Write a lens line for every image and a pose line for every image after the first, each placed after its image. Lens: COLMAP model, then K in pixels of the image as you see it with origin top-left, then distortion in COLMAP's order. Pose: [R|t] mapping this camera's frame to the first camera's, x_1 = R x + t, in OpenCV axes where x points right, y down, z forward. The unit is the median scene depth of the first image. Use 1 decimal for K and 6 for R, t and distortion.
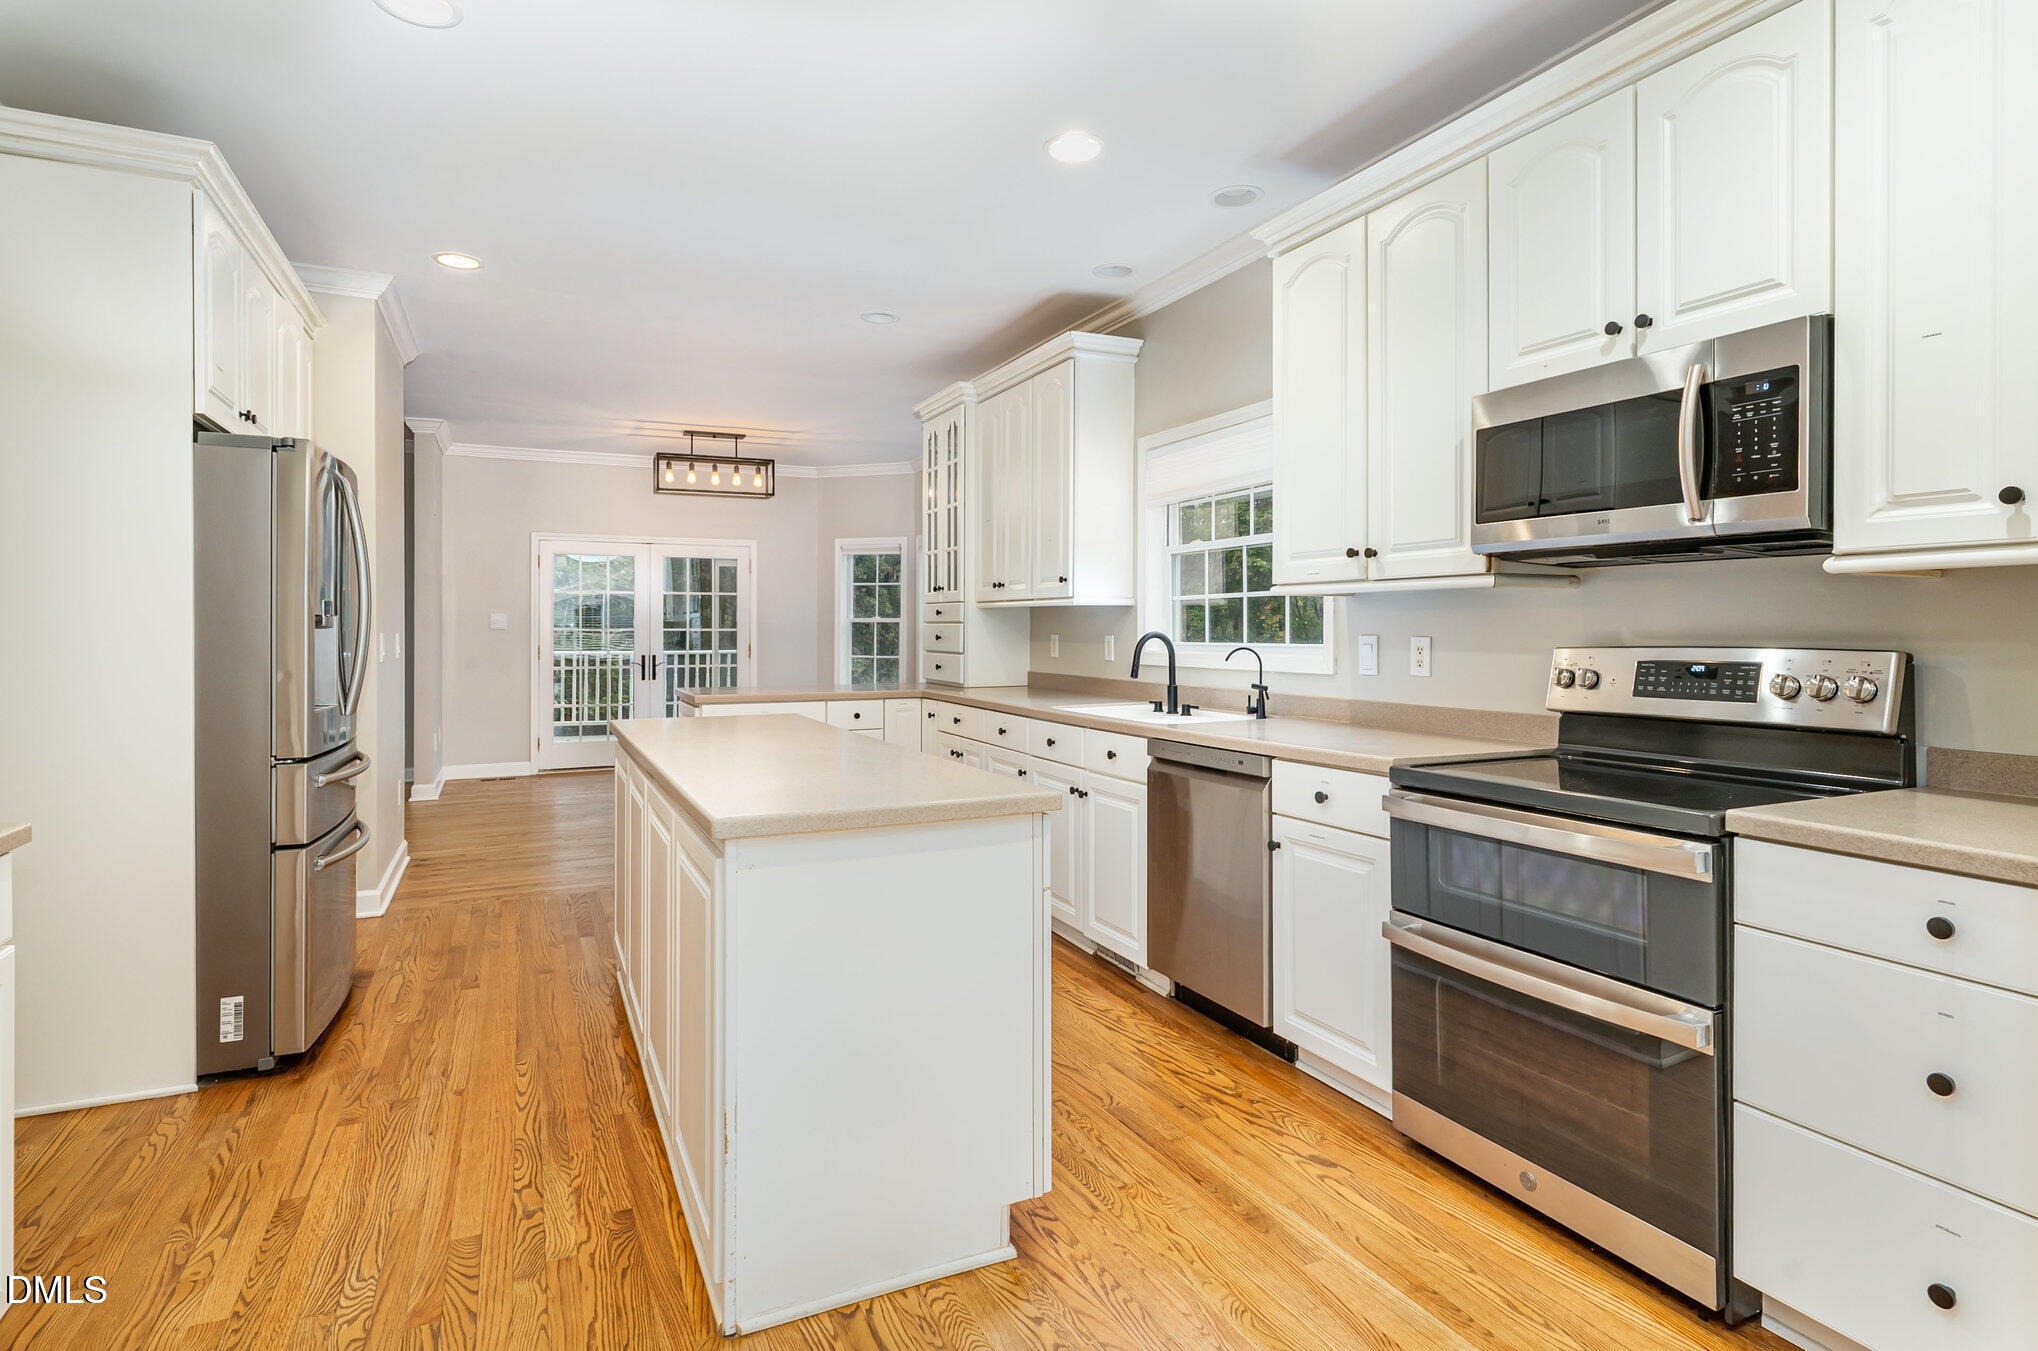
lens RADIAL K [[1042.7, 0, 1015.0], [0, 1042.7, 623.8], [0, 0, 1]] dist [0.000587, 0.000731]
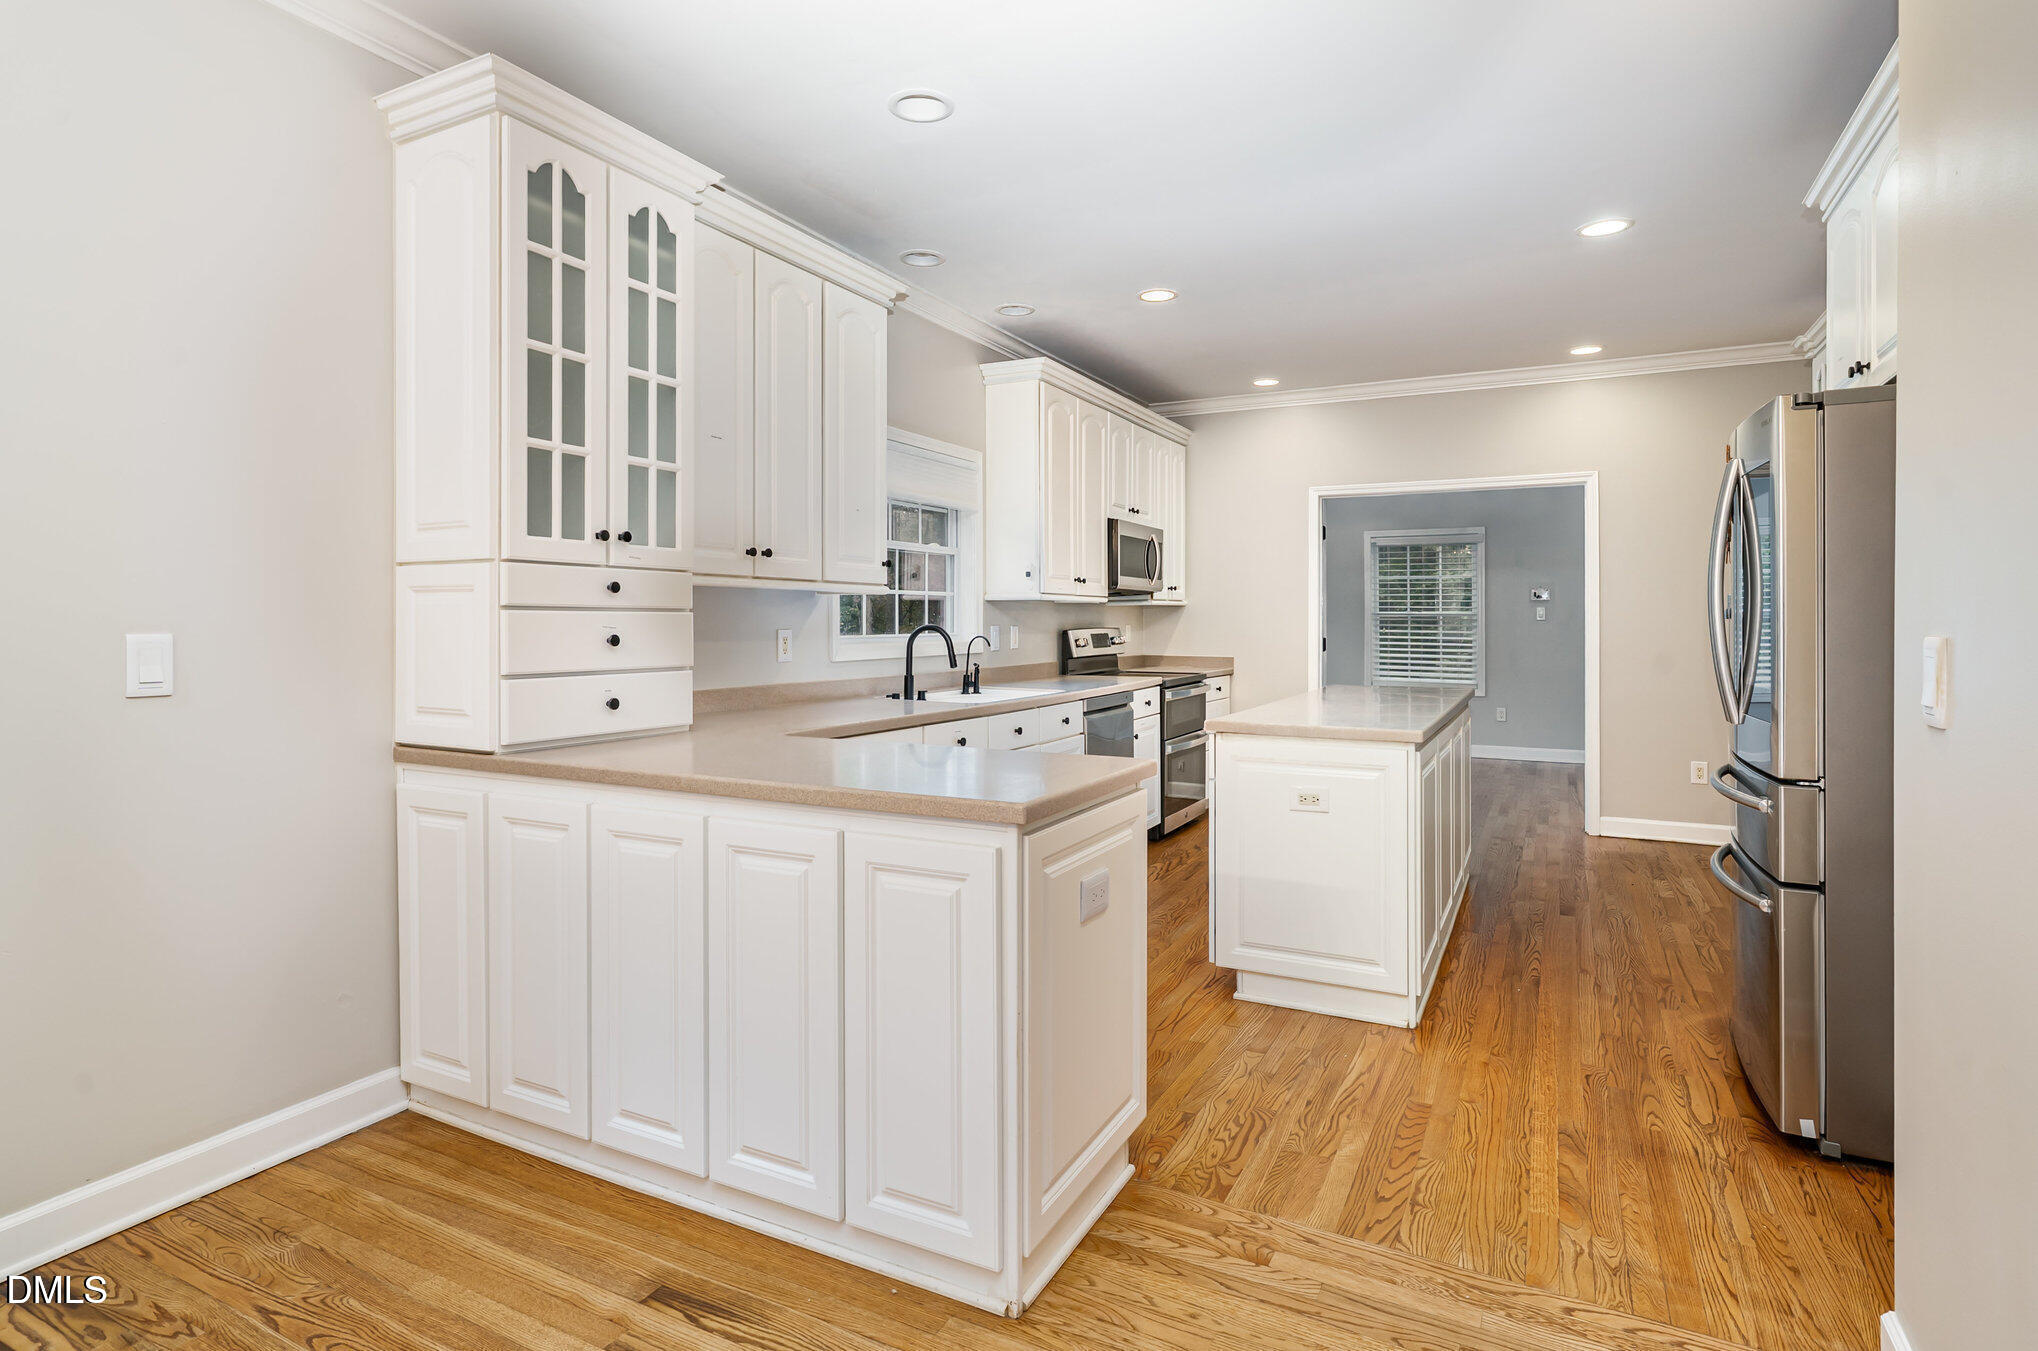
lens RADIAL K [[1042.7, 0, 1015.0], [0, 1042.7, 623.8], [0, 0, 1]] dist [0.000587, 0.000731]
pose [[-0.600307, -0.000972, 0.799769, -0.747460], [-0.001985, 0.999998, -0.000274, 0.007239], [-0.799767, -0.001752, -0.600307, 1.531691]]
